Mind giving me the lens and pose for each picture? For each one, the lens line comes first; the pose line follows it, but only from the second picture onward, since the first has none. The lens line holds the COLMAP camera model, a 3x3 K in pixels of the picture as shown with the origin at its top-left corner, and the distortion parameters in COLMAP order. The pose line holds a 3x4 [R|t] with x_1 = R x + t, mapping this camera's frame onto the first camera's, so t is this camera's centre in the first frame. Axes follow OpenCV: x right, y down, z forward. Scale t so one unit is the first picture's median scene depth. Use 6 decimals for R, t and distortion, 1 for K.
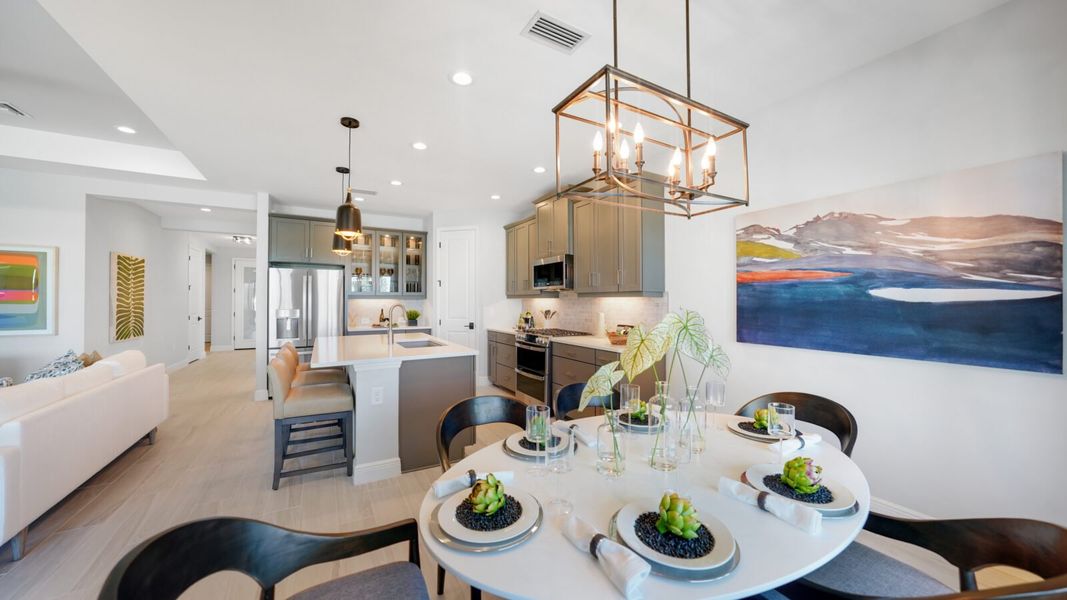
lens RADIAL K [[391.6, 0, 533.5], [0, 391.6, 300.0], [0, 0, 1]] dist [0.005714, 0.000078]
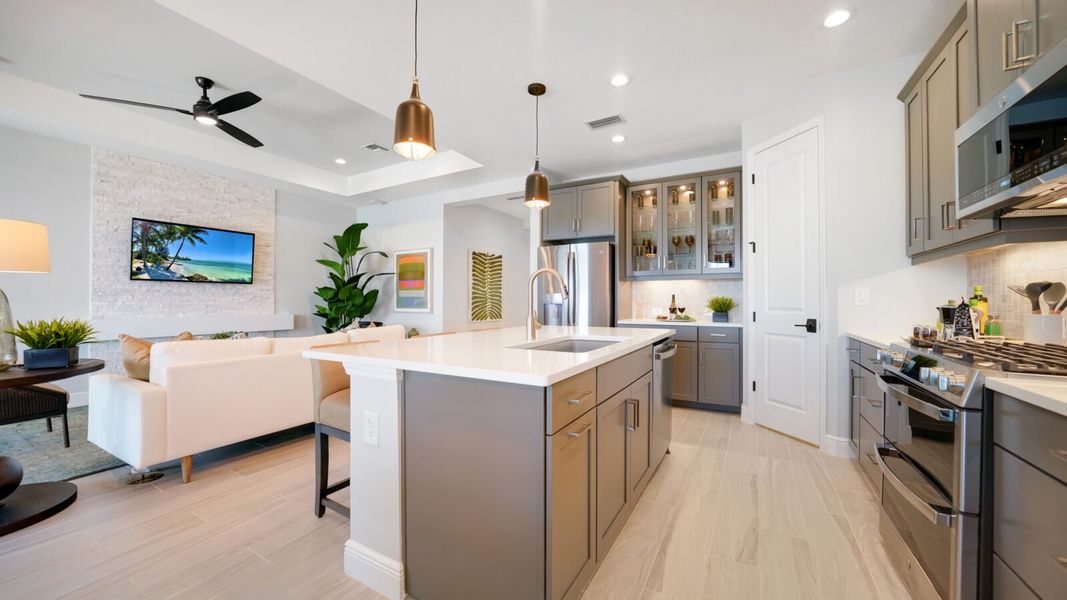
lens RADIAL K [[391.6, 0, 533.5], [0, 391.6, 300.0], [0, 0, 1]] dist [0.005714, 0.000078]
pose [[0.514029, -0.003561, -0.857765, 0.097130], [-0.002275, 0.999982, -0.005515, 0.044226], [0.857770, 0.004787, 0.514012, 0.532510]]
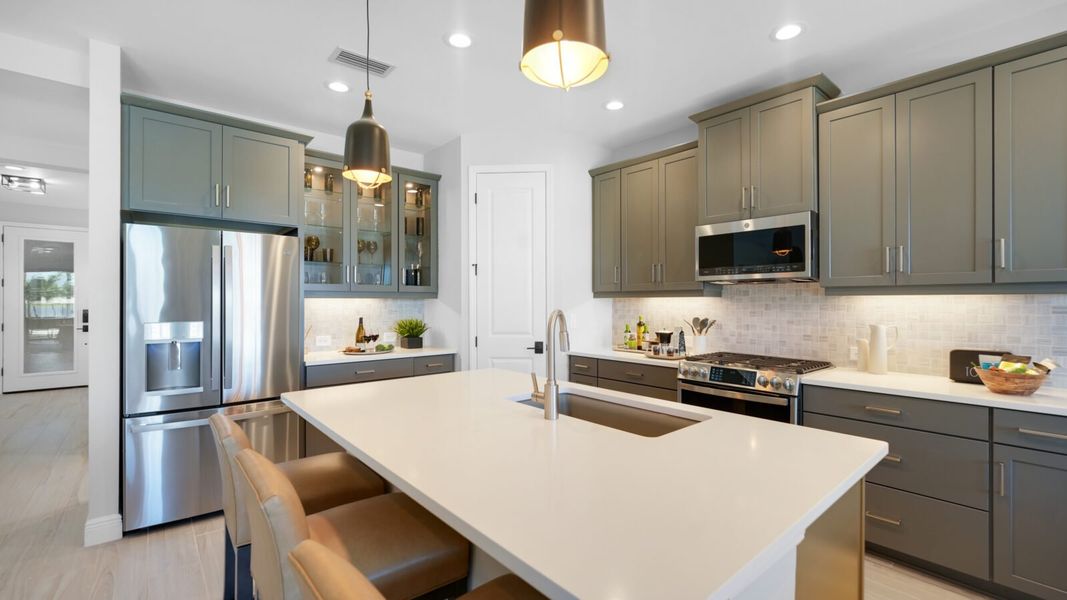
lens RADIAL K [[472.8, 0, 539.0], [0, 472.8, 301.9], [0, 0, 1]] dist [0.003189, 0.000835]
pose [[0.978568, -0.001045, 0.205923, -0.347111], [0.000272, 0.999993, 0.003779, -0.000314], [-0.205925, -0.003642, 0.978561, 0.416259]]
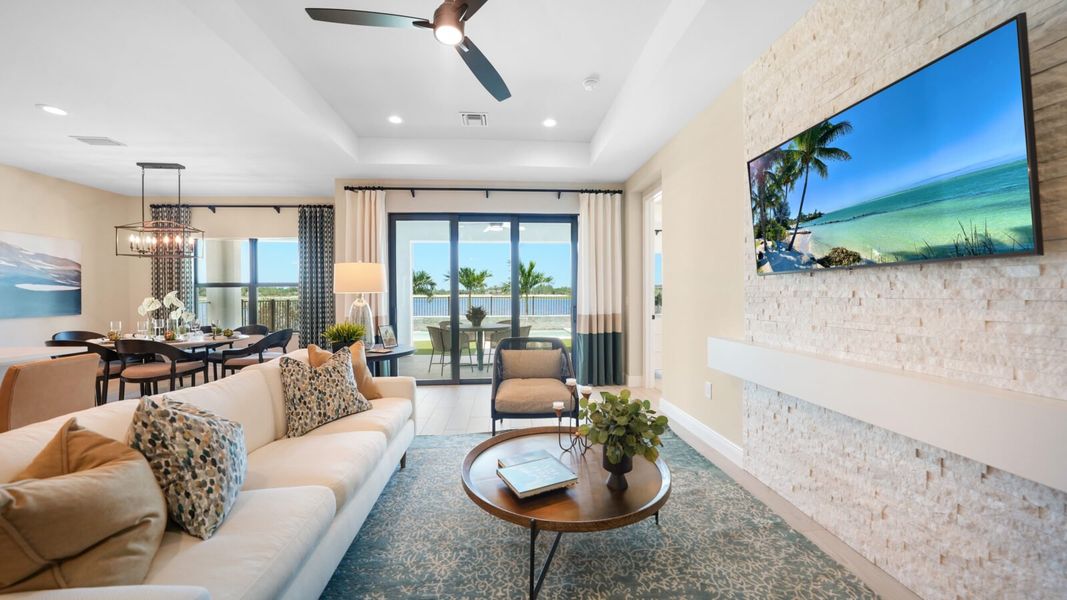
lens RADIAL K [[330.6, 0, 510.1], [0, 330.6, 292.7], [0, 0, 1]] dist [-0.000210, 0.000042]
pose [[-0.908509, 0.007498, 0.417797, -1.000564], [0.005375, 0.999966, -0.006257, 0.018332], [-0.417830, -0.003439, -0.908519, 0.720562]]
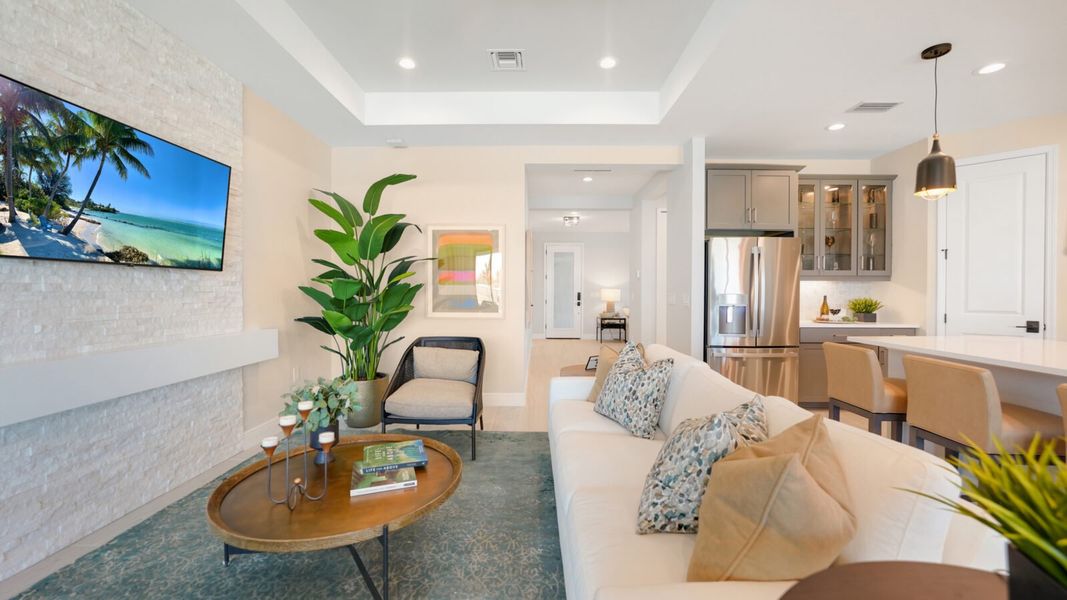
lens RADIAL K [[425.8, 0, 533.5], [0, 425.8, 300.0], [0, 0, 1]] dist [0.028998, -0.009626]
pose [[0.877842, 0.014468, -0.478731, -0.573942], [-0.004494, 0.999748, 0.021973, 0.019938], [0.478929, -0.017137, 0.877687, 0.130203]]
